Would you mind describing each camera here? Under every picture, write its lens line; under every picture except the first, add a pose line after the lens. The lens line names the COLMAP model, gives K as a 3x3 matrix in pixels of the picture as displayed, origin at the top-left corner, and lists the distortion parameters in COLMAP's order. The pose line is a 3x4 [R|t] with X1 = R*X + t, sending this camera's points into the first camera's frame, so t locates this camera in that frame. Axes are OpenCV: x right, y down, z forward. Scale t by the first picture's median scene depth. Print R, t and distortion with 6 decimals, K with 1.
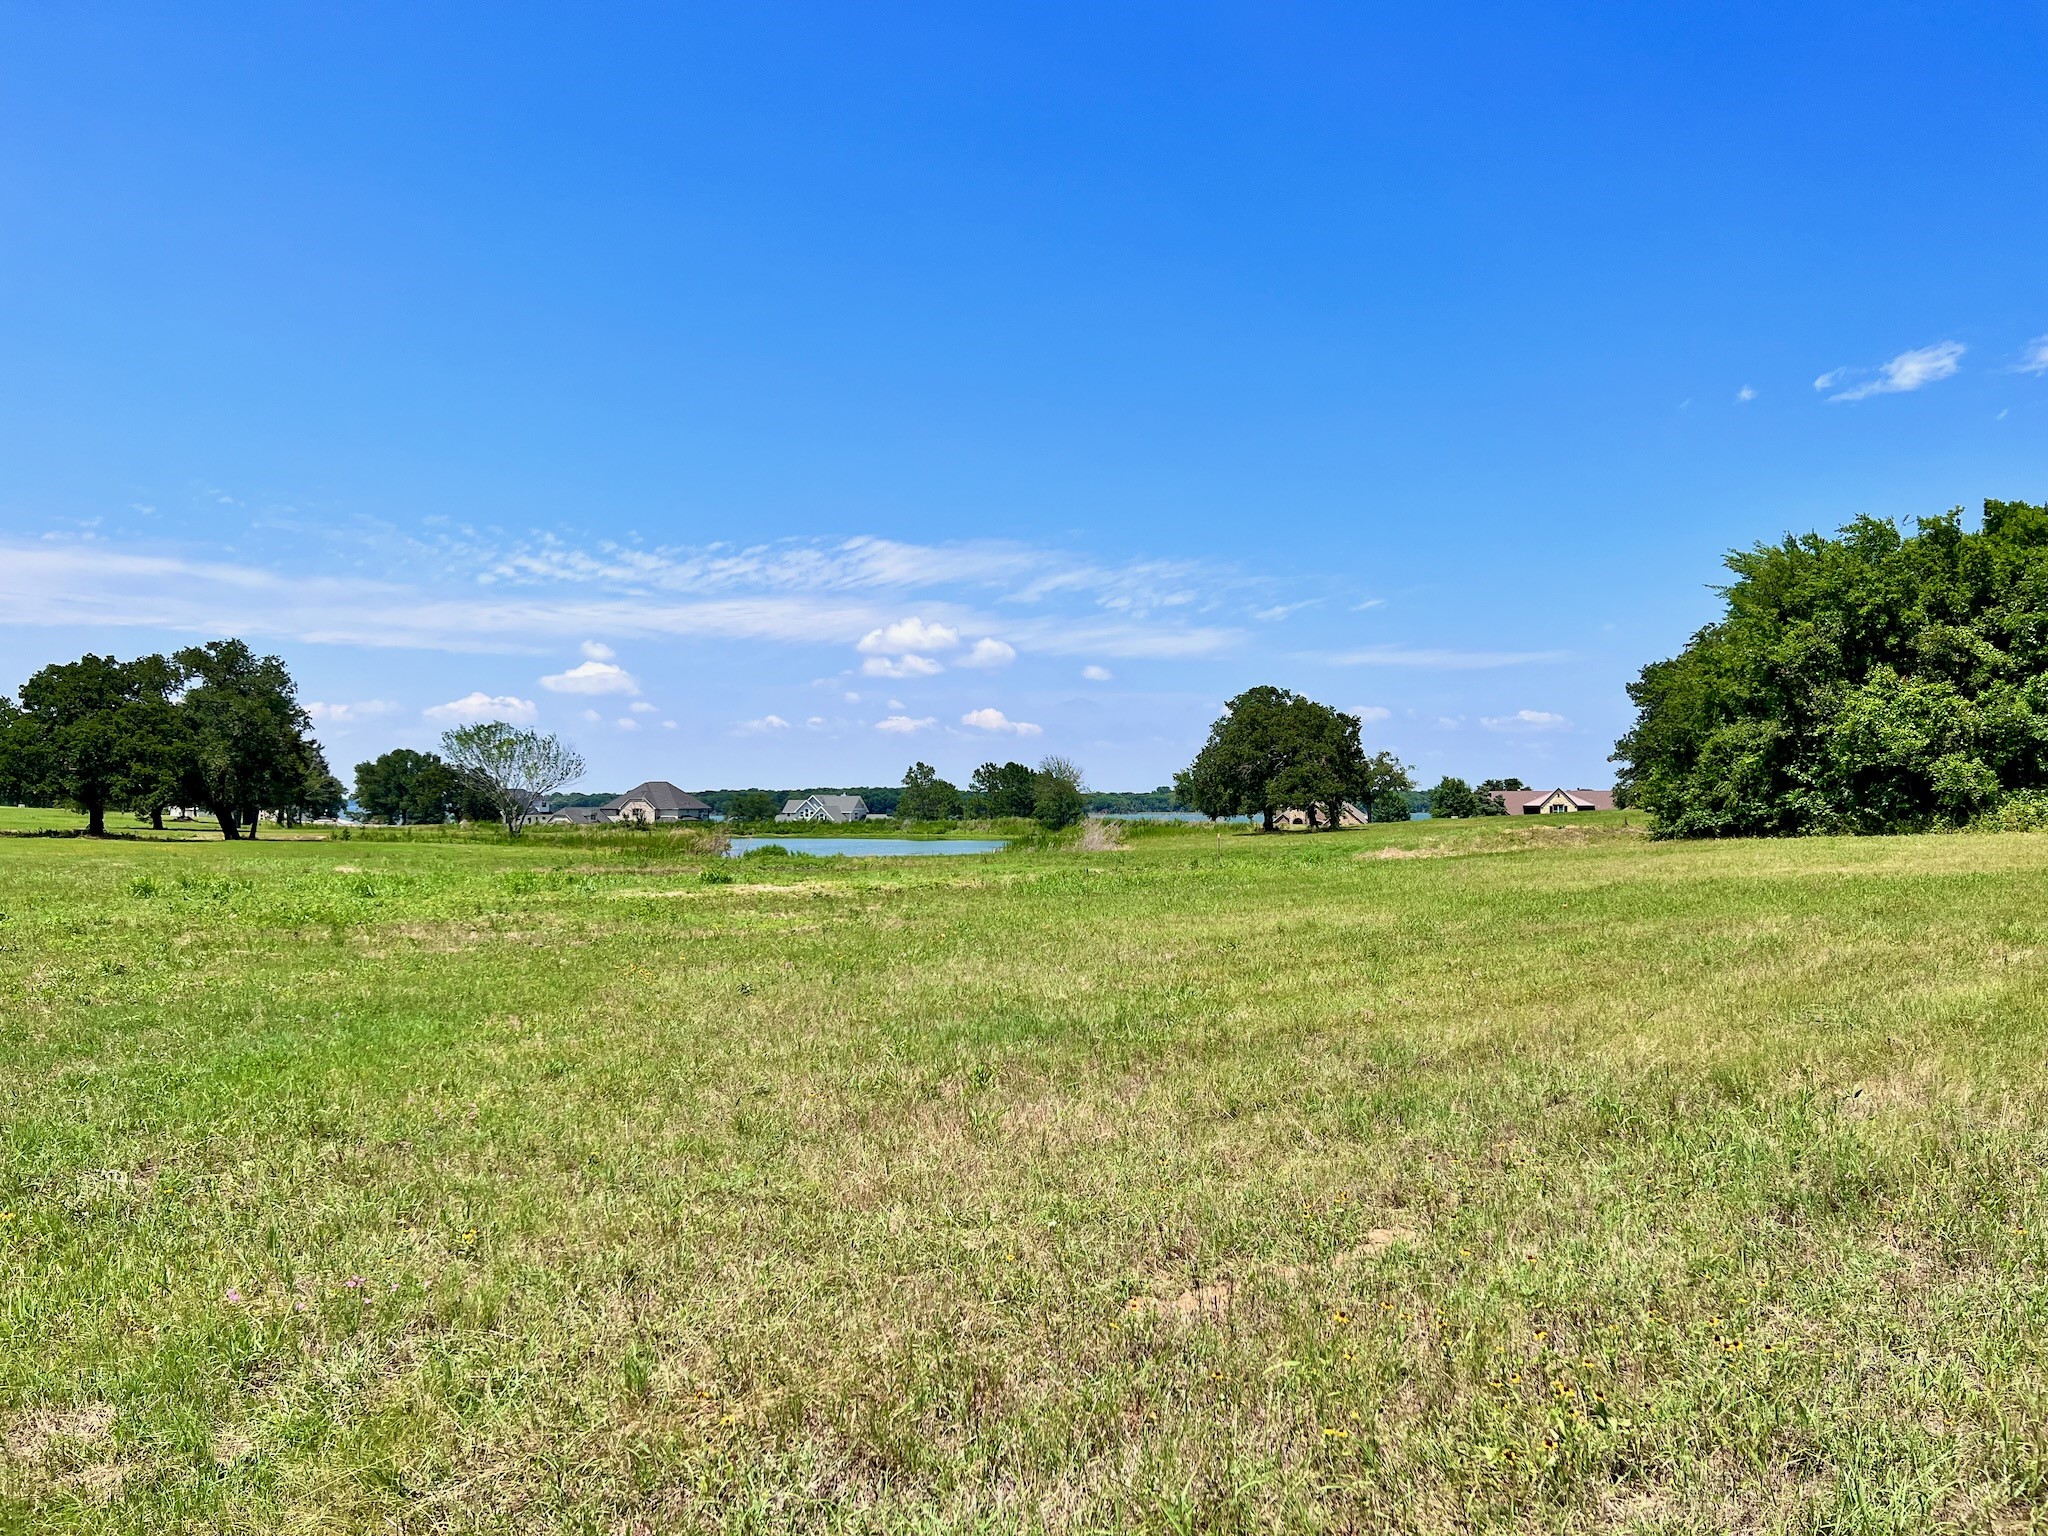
lens RADIAL K [[1534.4, 0, 1022.3], [0, 1534.4, 778.0], [0, 0, 1]] dist [0.054786, -0.059539]
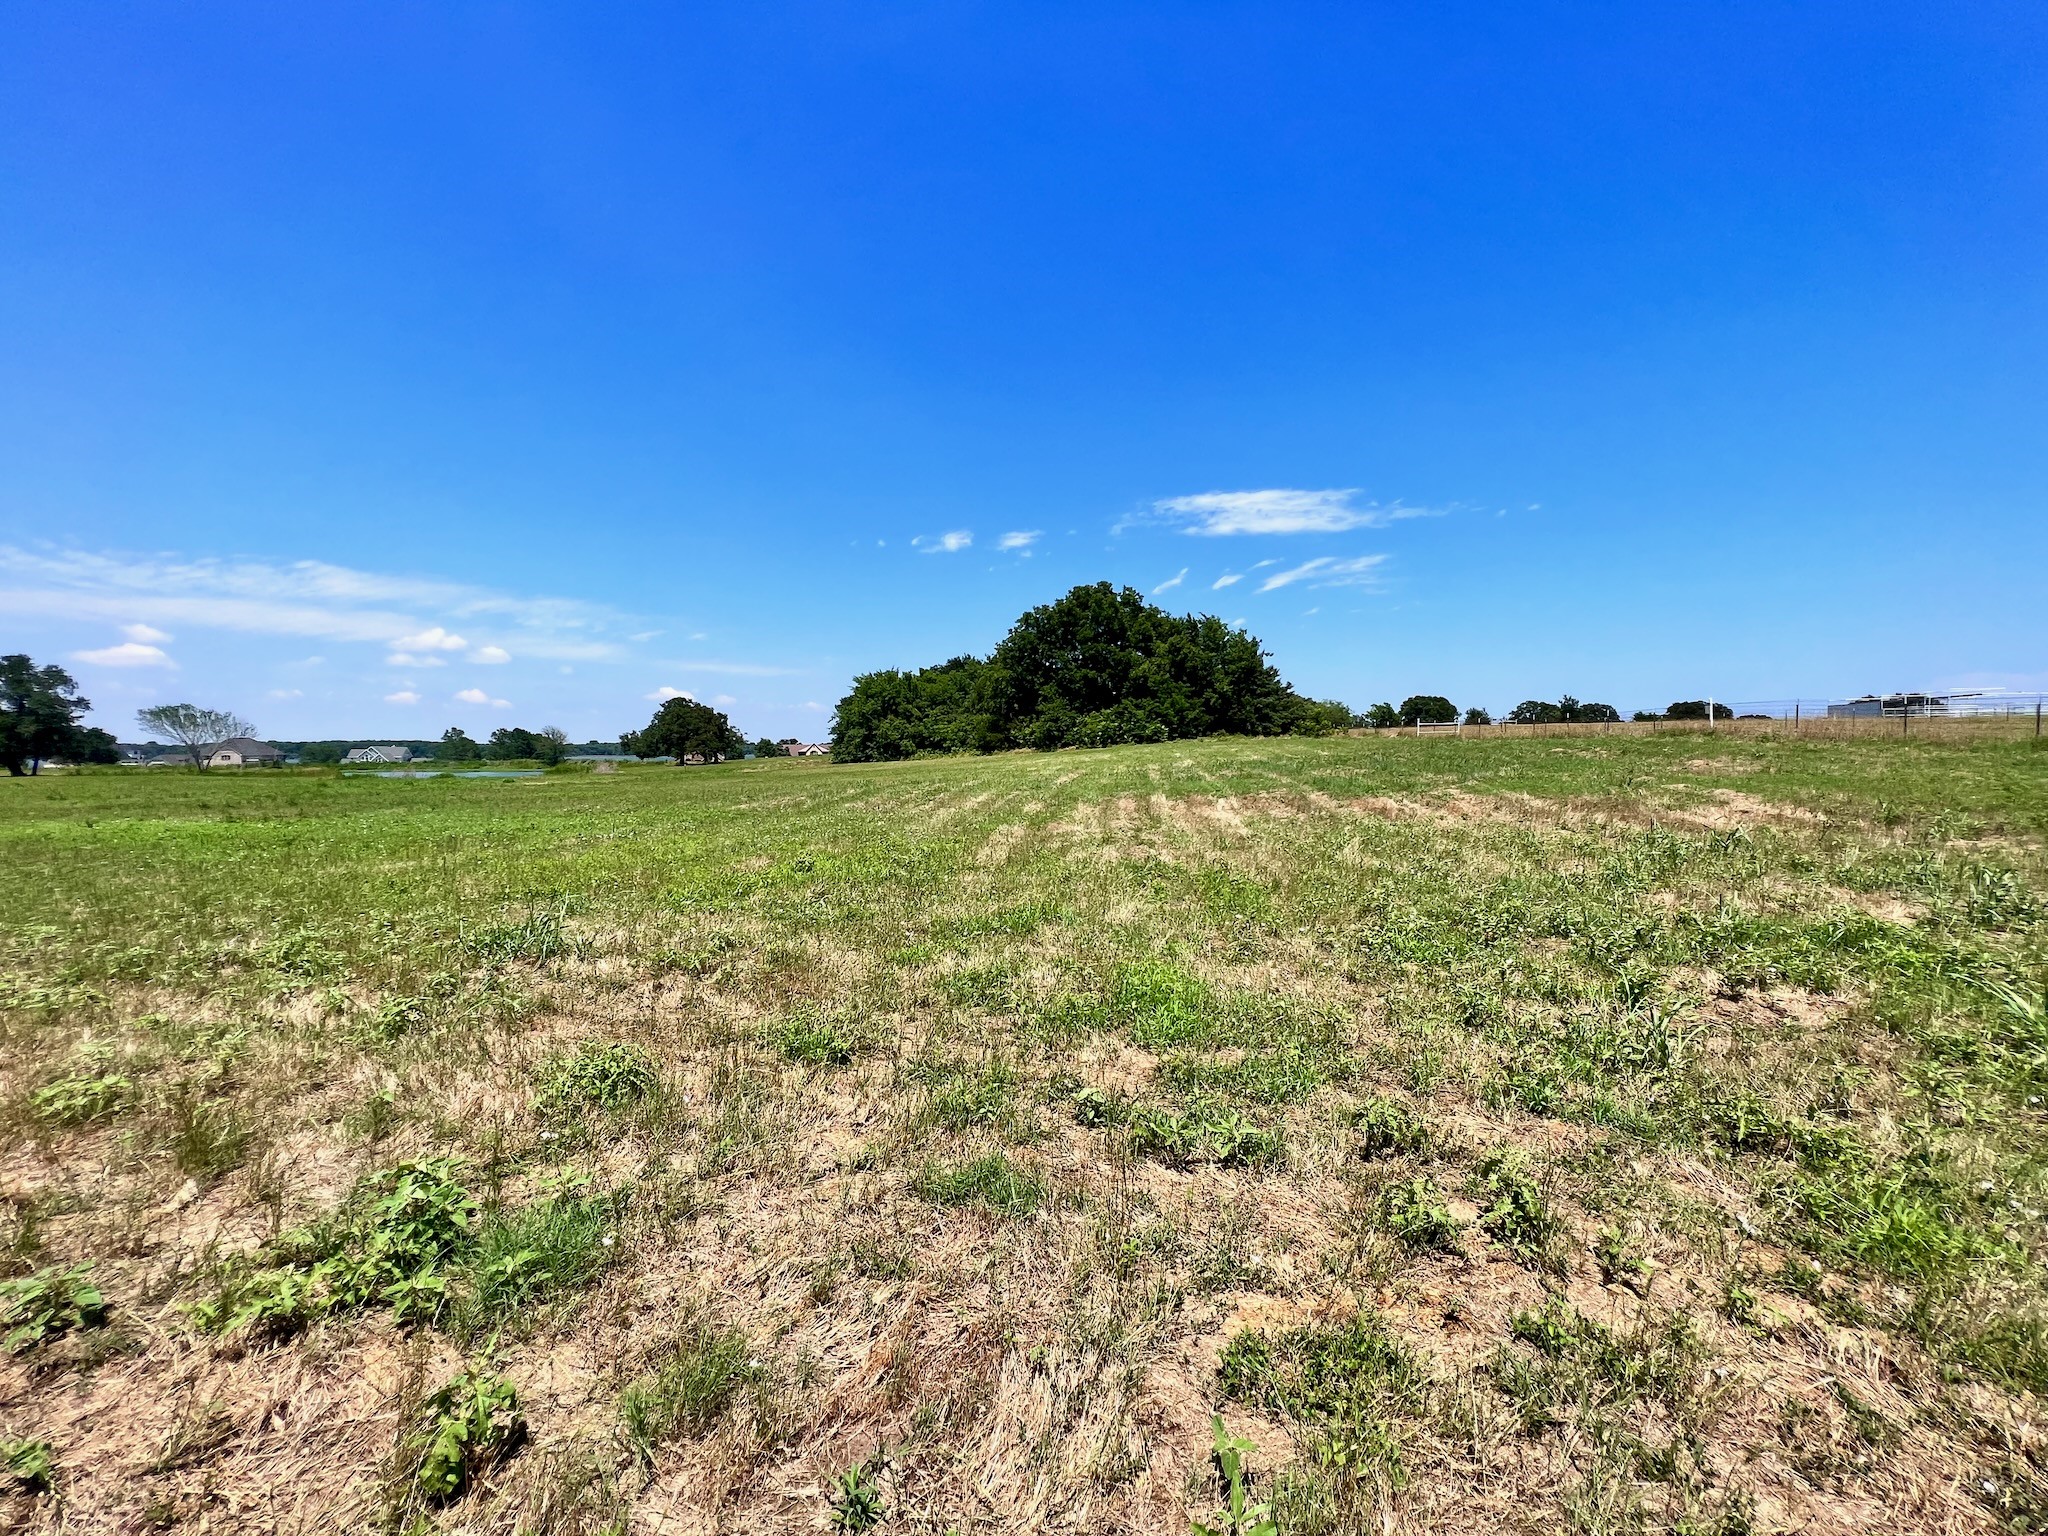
lens RADIAL K [[825.0, 0, 1025.7], [0, 825.0, 767.9], [0, 0, 1]] dist [-0.003389, 0.001152]
pose [[0.835944, -0.014019, 0.548635, -0.223585], [-0.007265, 0.999303, 0.036604, -0.020101], [-0.548766, -0.034585, 0.835260, -0.736301]]
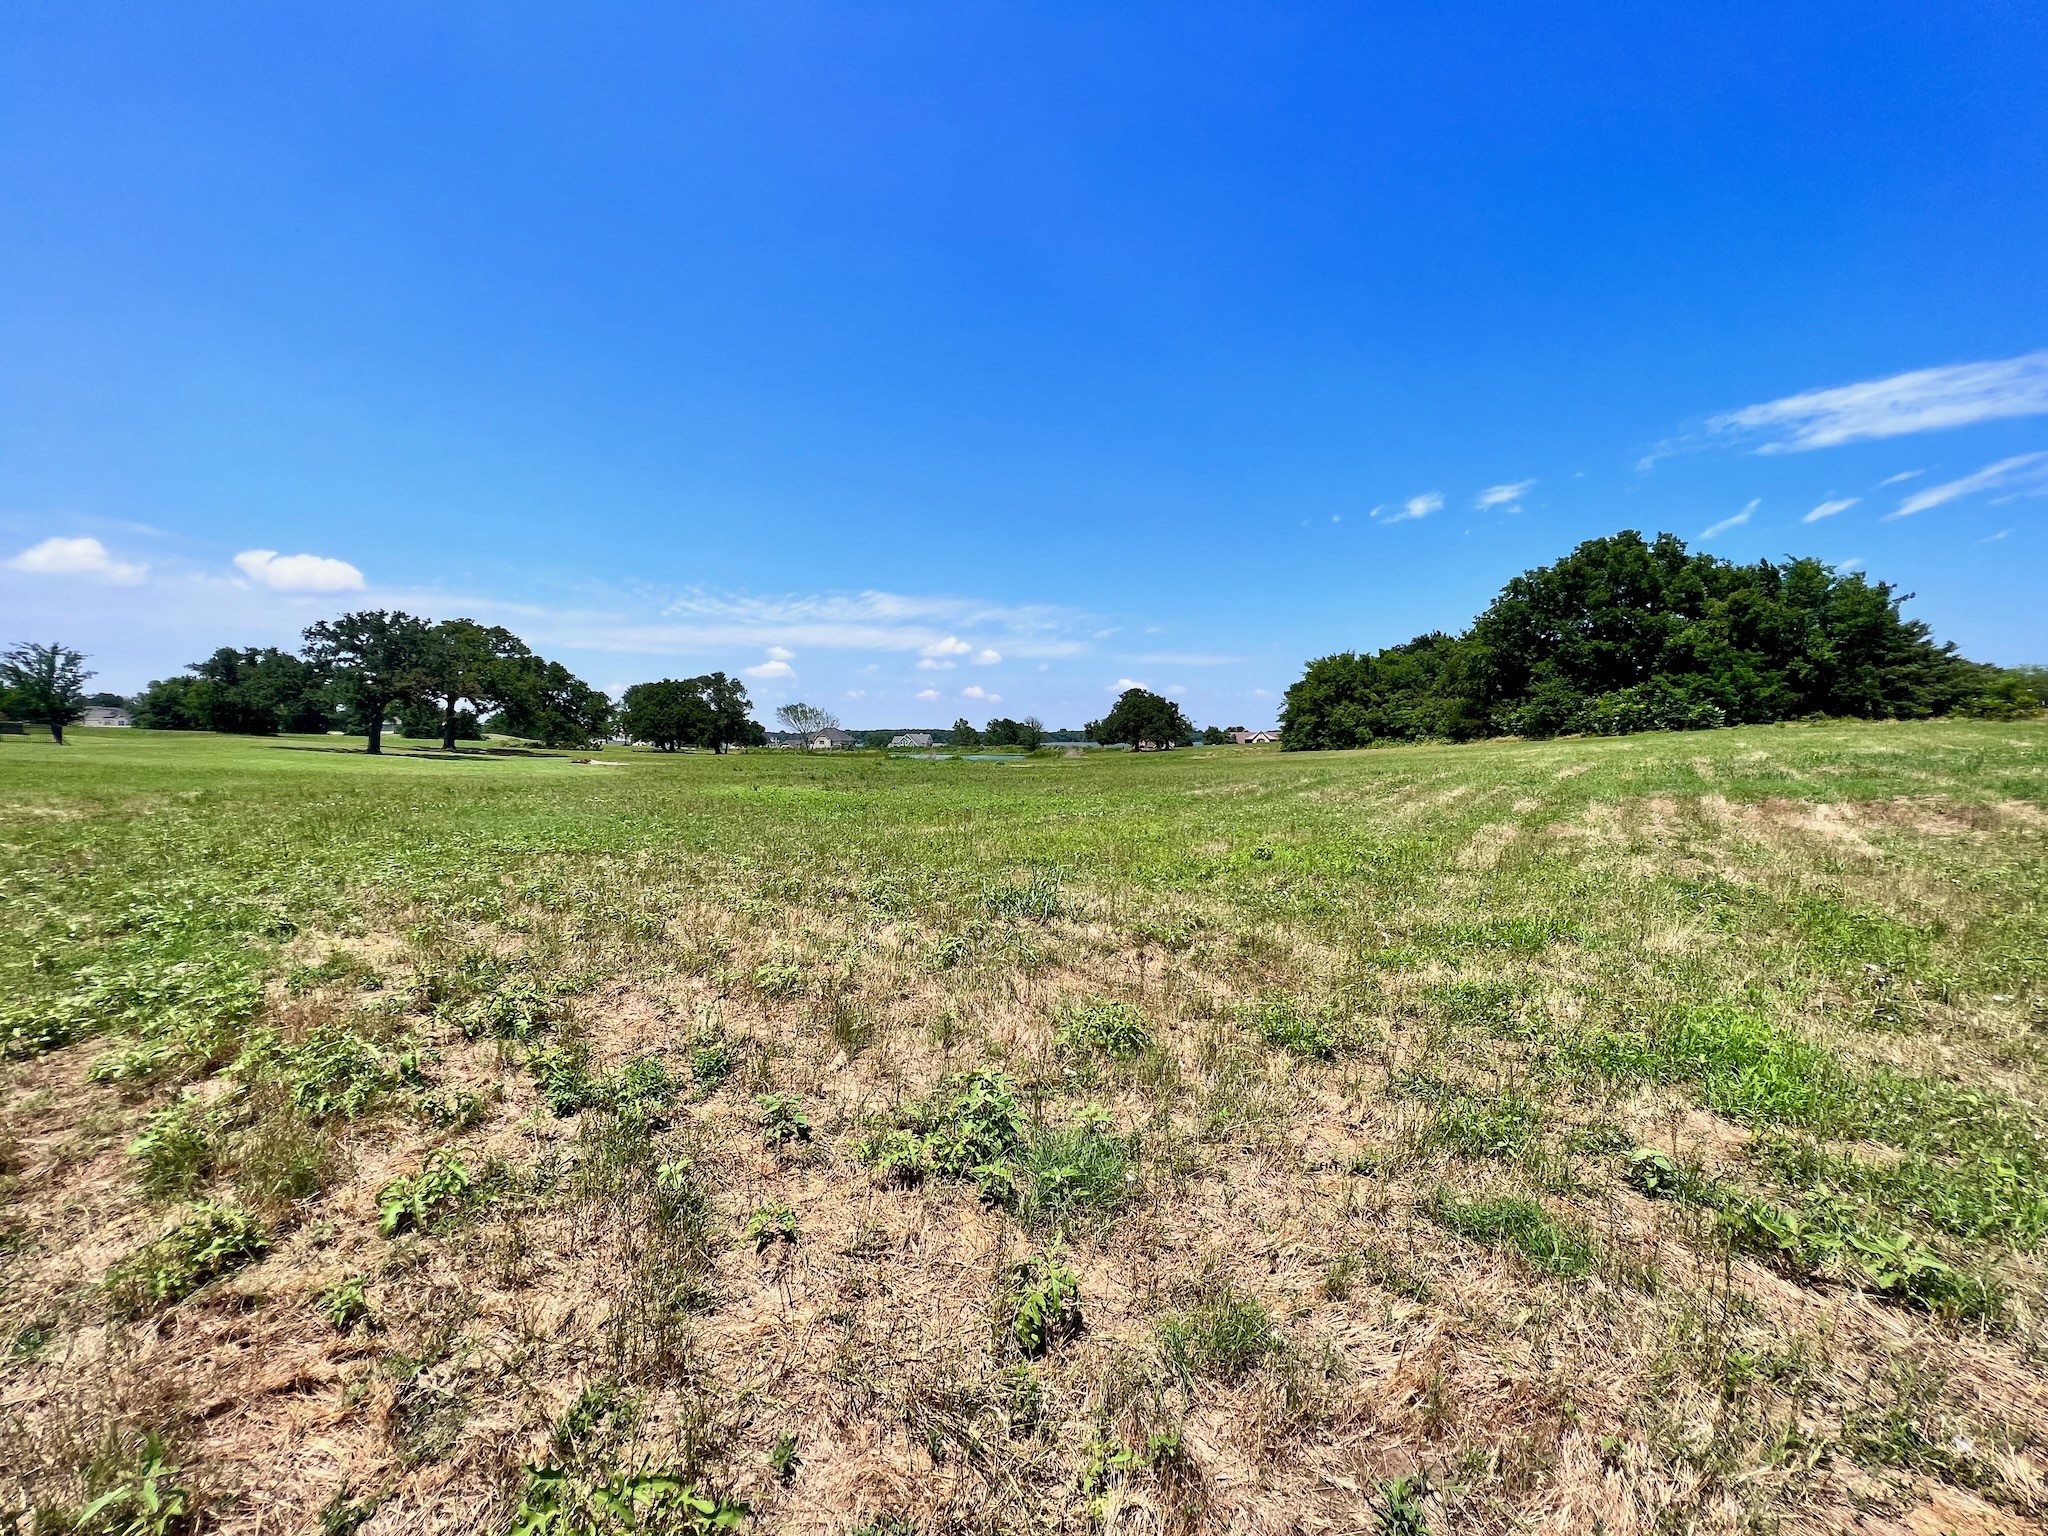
lens RADIAL K [[825.0, 0, 1022.9], [0, 825.0, 768.8], [0, 0, 1]] dist [-0.003389, 0.001152]
pose [[0.998760, -0.002077, 0.049741, -0.228688], [-0.000656, 0.998494, 0.054864, -0.020125], [-0.049780, -0.054829, 0.997254, -0.735336]]
